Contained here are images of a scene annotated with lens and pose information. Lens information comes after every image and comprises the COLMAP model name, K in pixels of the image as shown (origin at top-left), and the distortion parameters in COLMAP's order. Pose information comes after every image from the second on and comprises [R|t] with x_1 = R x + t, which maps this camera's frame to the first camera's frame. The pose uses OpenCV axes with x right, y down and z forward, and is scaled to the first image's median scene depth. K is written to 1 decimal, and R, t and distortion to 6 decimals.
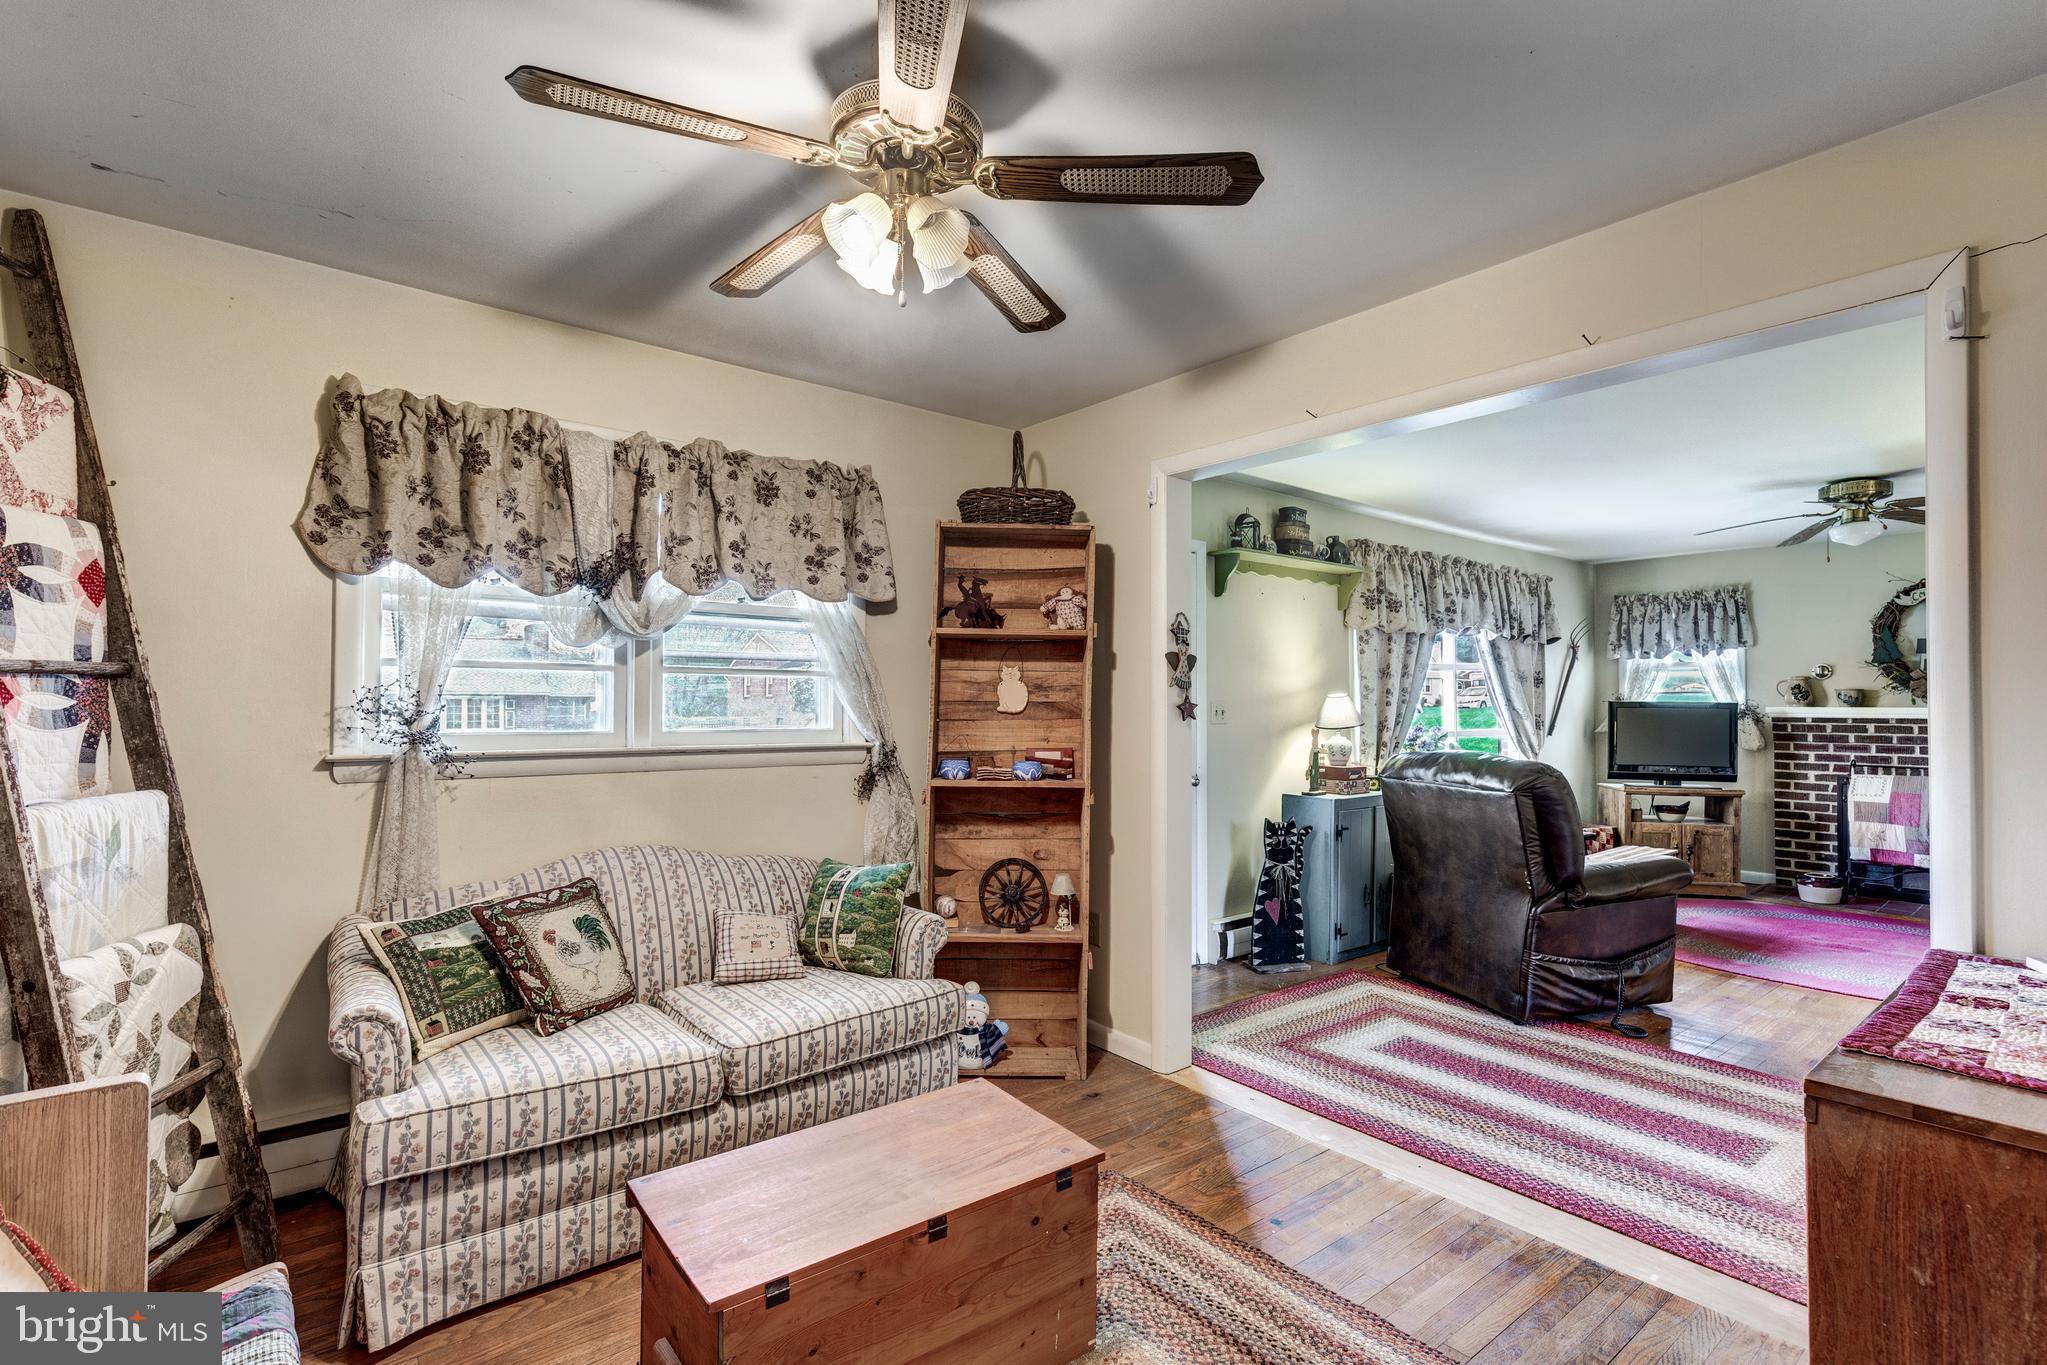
lens RADIAL K [[943.9, 0, 1024.0], [0, 943.9, 693.3], [0, 0, 1]] dist [0.001319, -0.000264]
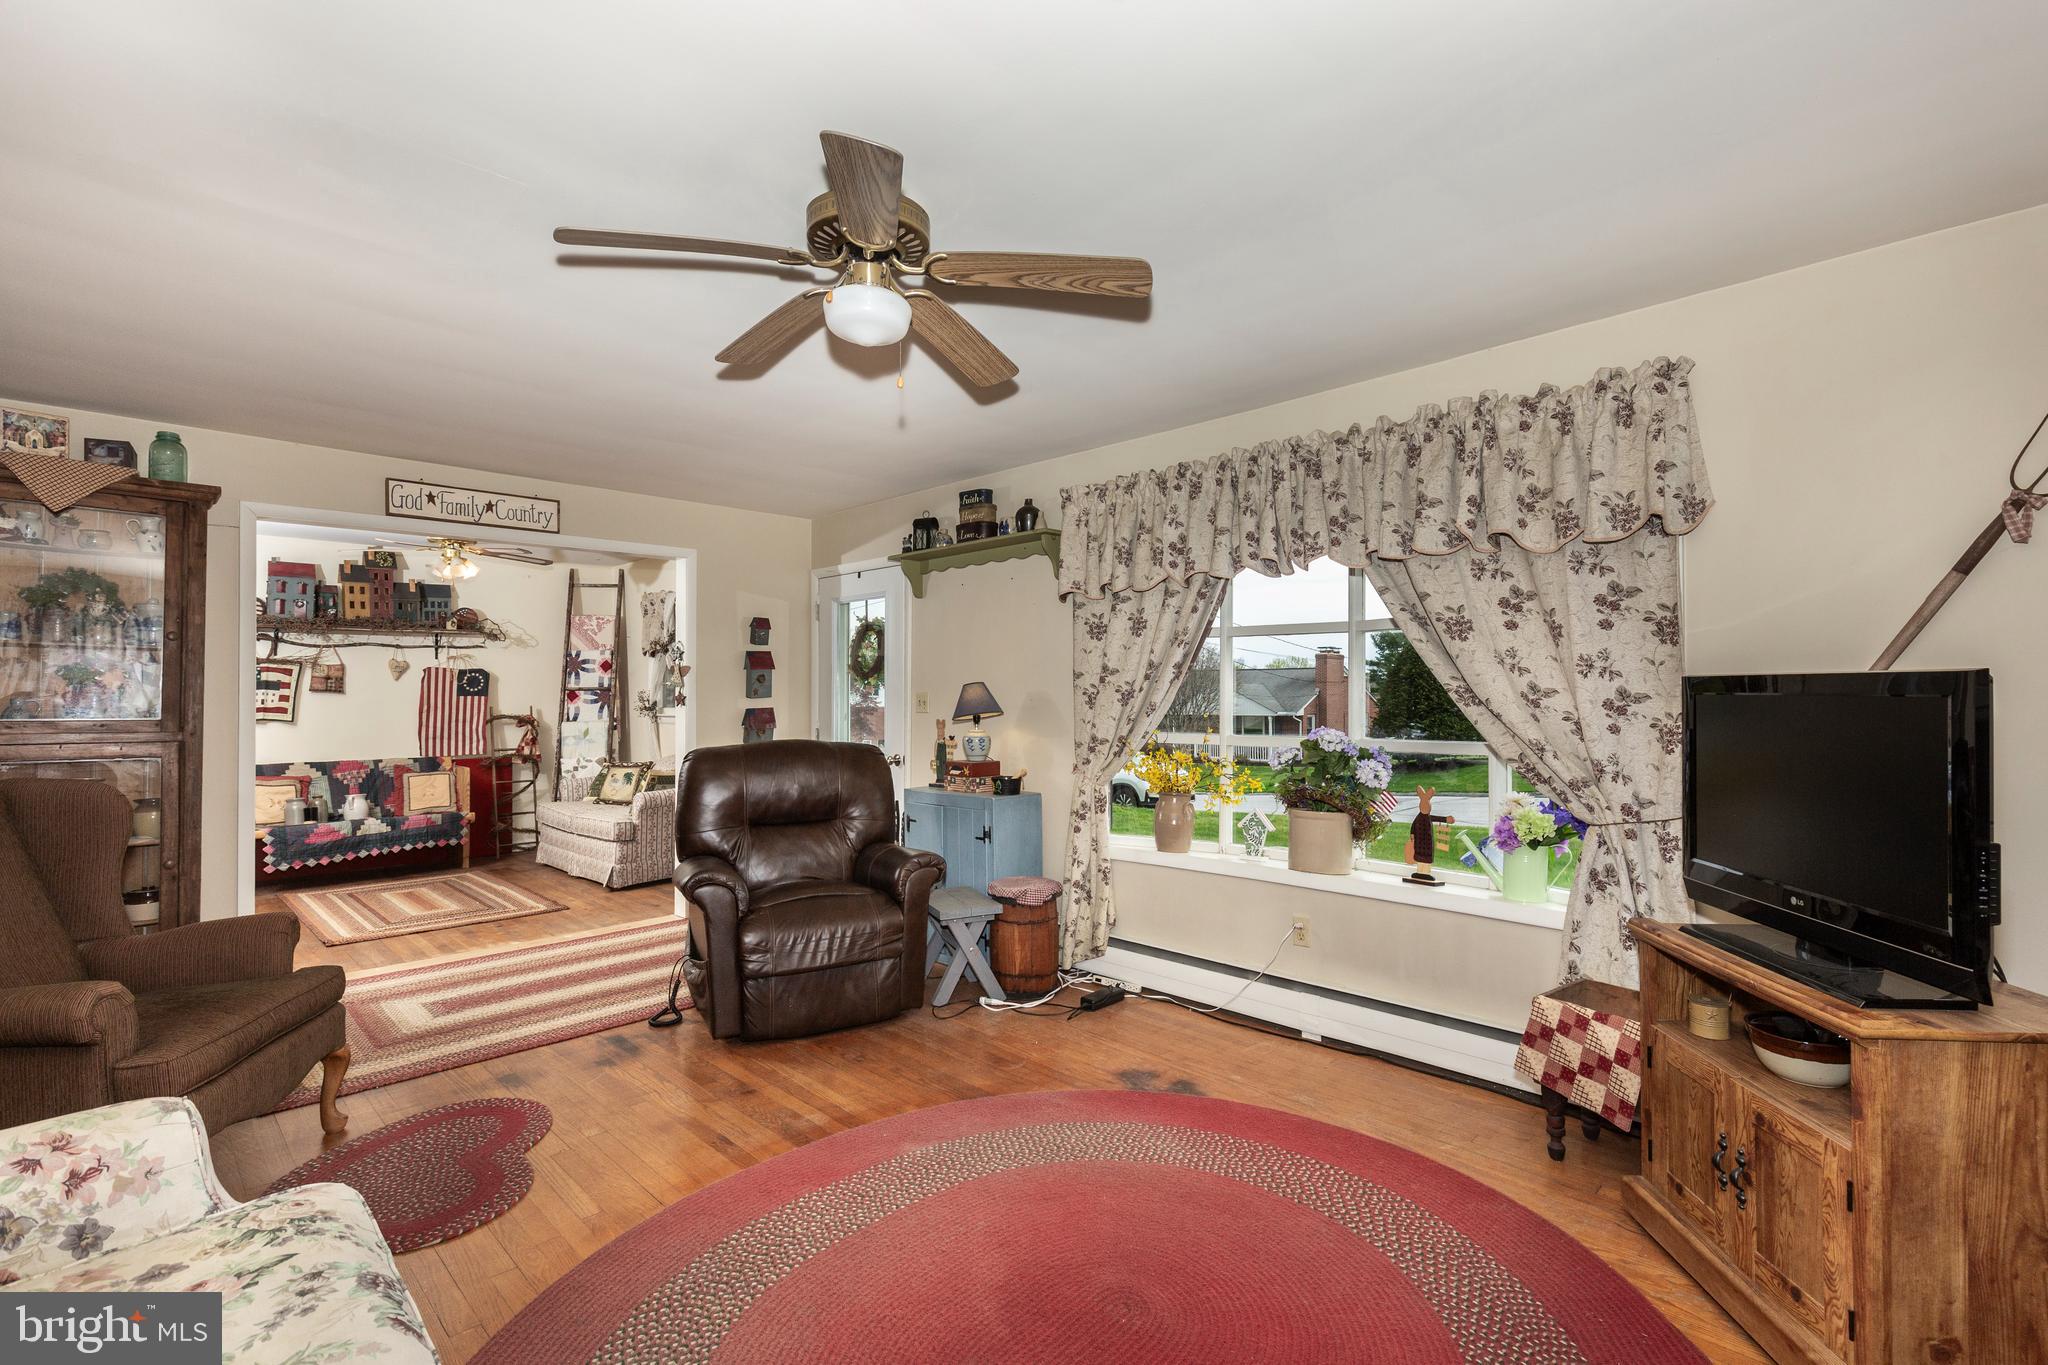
lens RADIAL K [[944.3, 0, 1024.5], [0, 944.3, 693.4], [0, 0, 1]] dist [0.001319, -0.000264]
pose [[0.106222, -0.011155, -0.994280, 1.107709], [0.010088, 0.999898, -0.010140, 0.018007], [0.994291, -0.008953, 0.106324, 0.841815]]
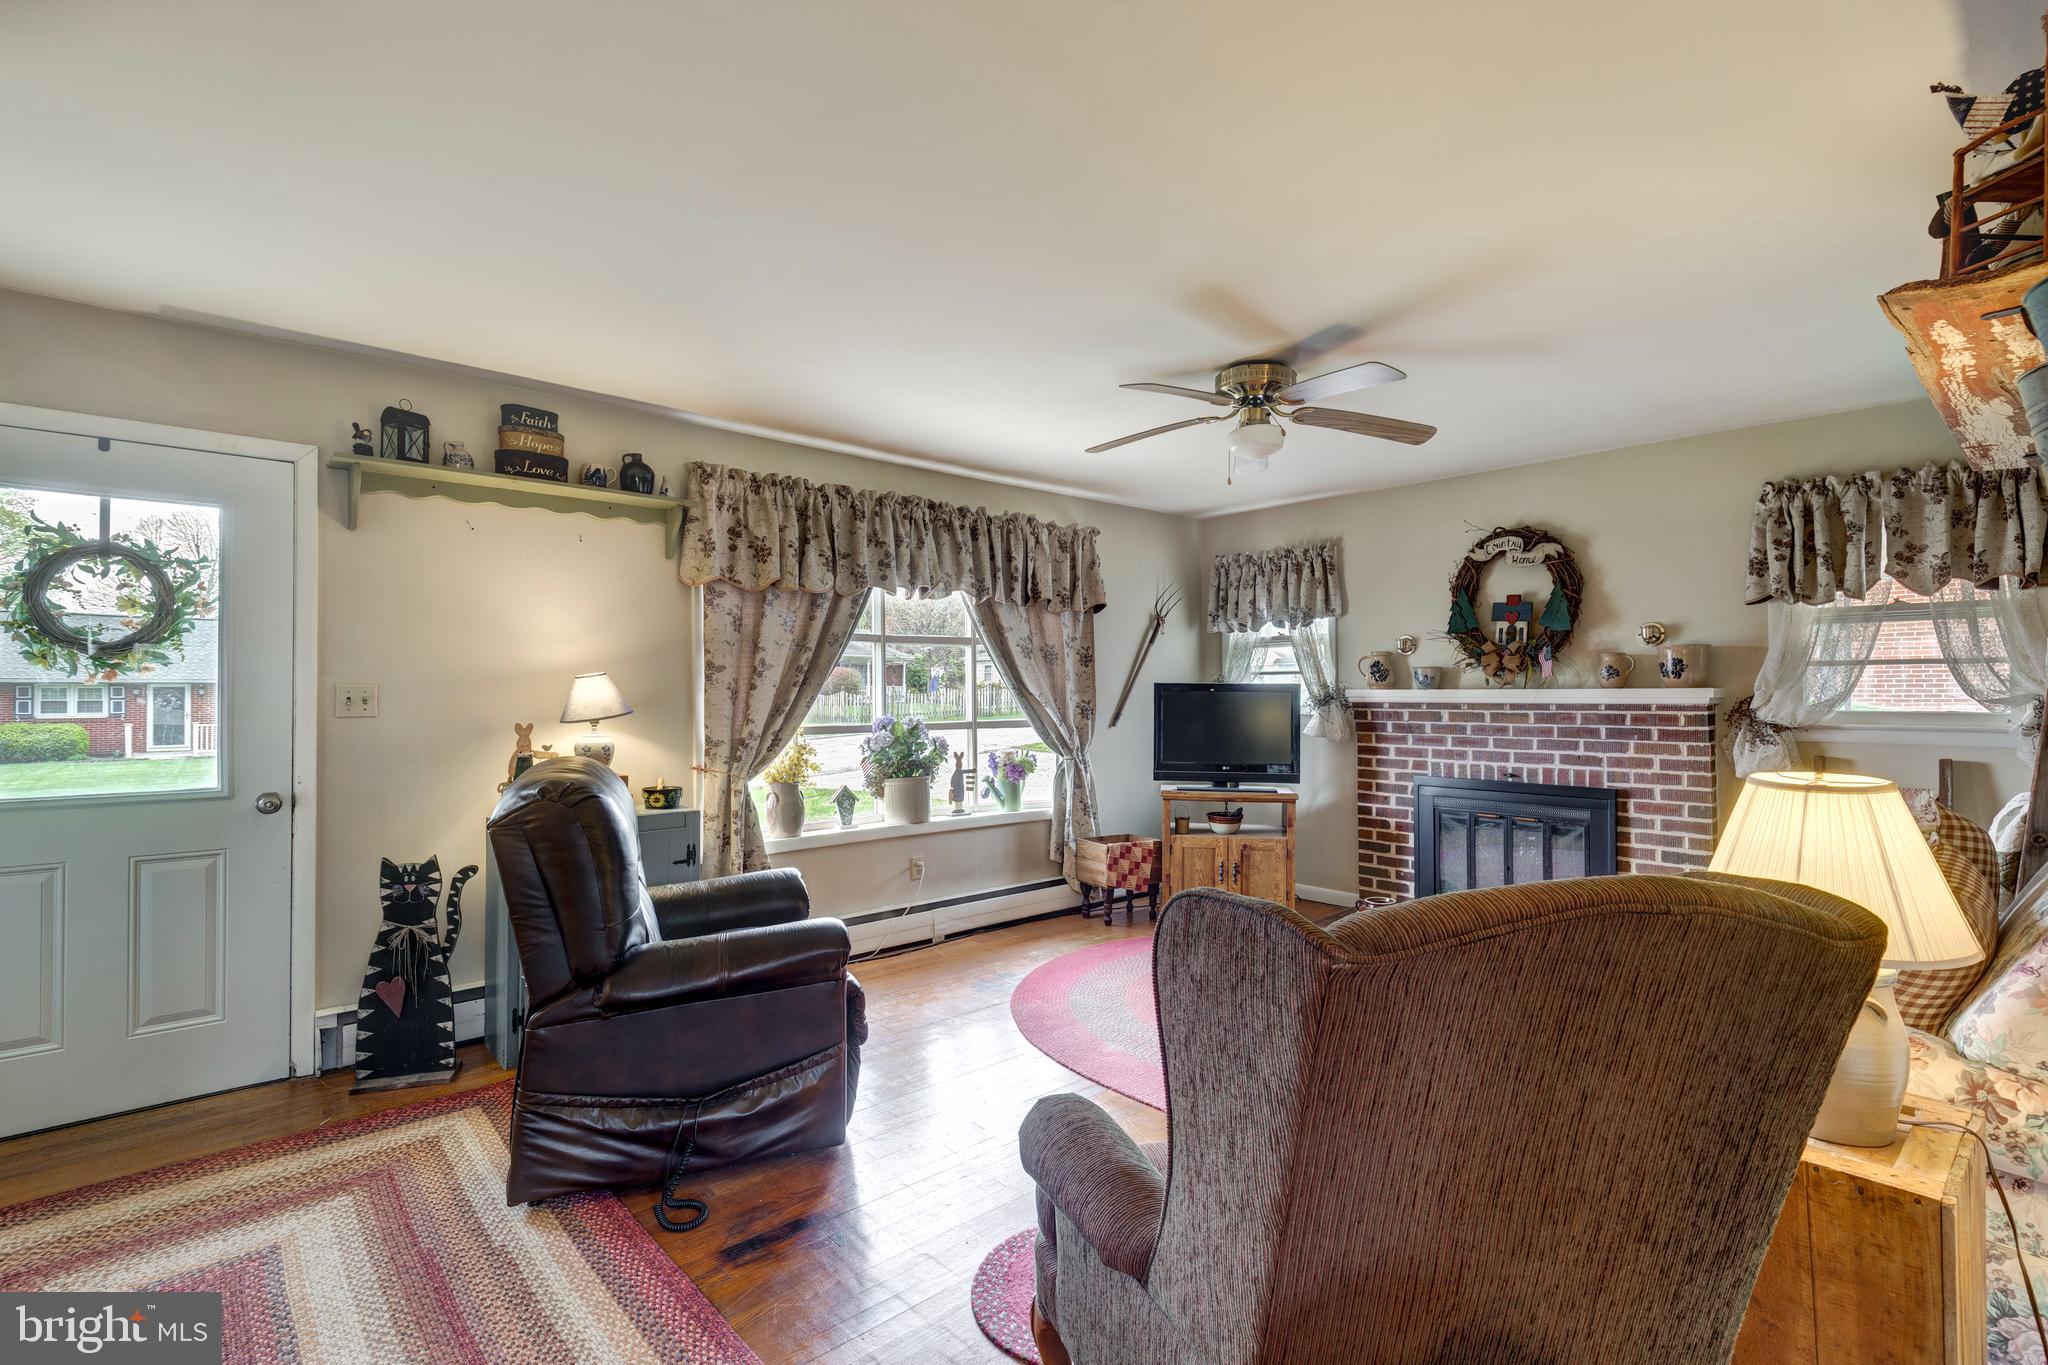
lens RADIAL K [[938.8, 0, 1030.2], [0, 938.8, 687.6], [0, 0, 1]] dist [0.001856, 0.000142]
pose [[0.998150, -0.004682, 0.060622, 0.547795], [0.004267, 0.999967, 0.006963, 0.006991], [-0.060653, -0.006692, 0.998136, 0.250392]]
